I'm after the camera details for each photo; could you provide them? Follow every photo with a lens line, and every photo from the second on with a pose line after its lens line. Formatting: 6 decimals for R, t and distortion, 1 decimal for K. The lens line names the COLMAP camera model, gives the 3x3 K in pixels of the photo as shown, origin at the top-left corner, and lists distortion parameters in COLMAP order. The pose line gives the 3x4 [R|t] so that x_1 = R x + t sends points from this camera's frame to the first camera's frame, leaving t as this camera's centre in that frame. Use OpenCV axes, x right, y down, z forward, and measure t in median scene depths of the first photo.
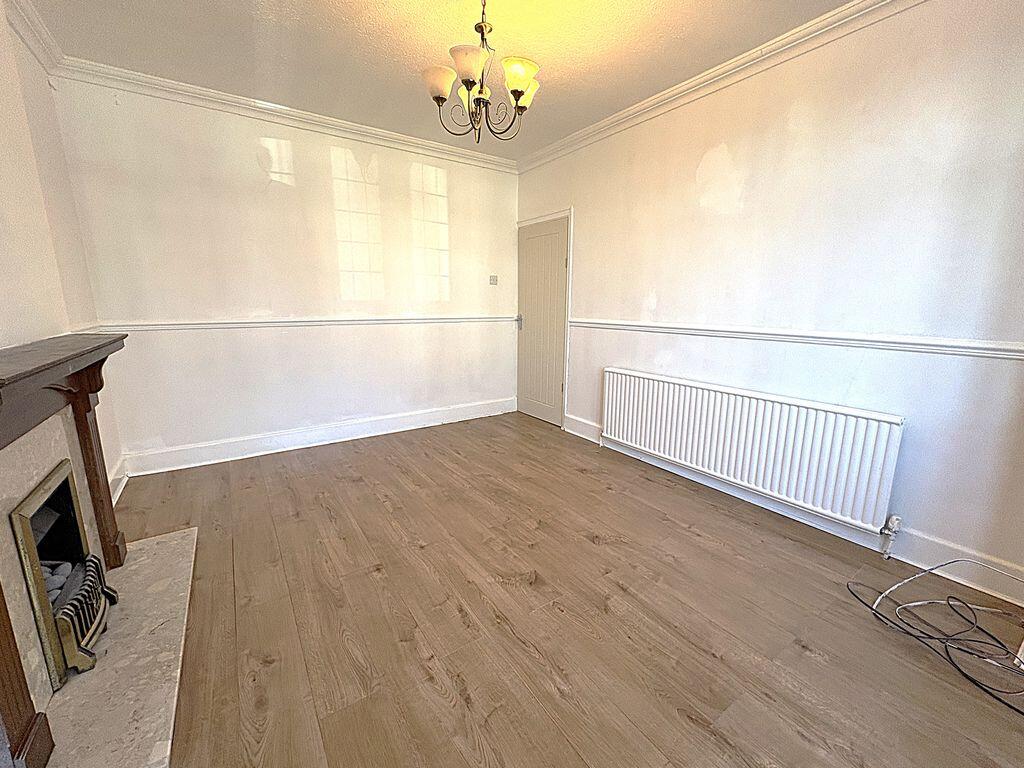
lens RADIAL K [[412.4, 0, 502.0], [0, 412.4, 383.5], [0, 0, 1]] dist [0.000527, -0.000073]
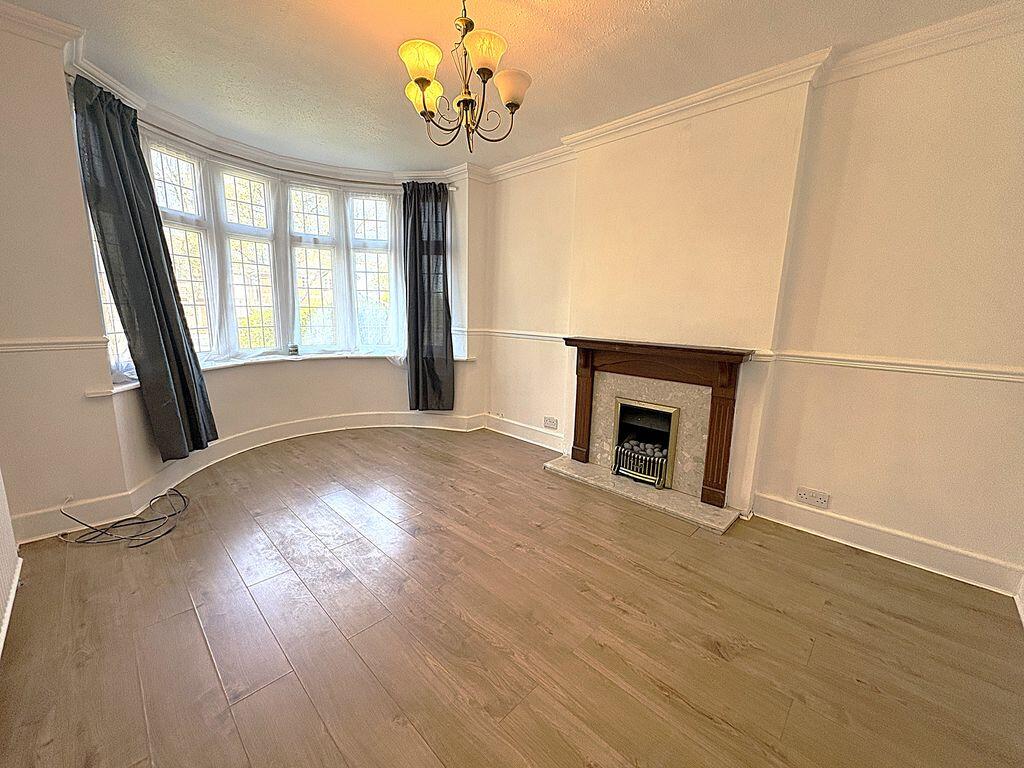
lens RADIAL K [[412.4, 0, 502.0], [0, 412.4, 383.5], [0, 0, 1]] dist [0.000527, -0.000073]
pose [[-0.980323, 0.010995, -0.197095, 0.053654], [-0.062583, 0.929631, 0.363138, -0.365897], [0.187218, 0.368327, -0.910651, 1.704510]]
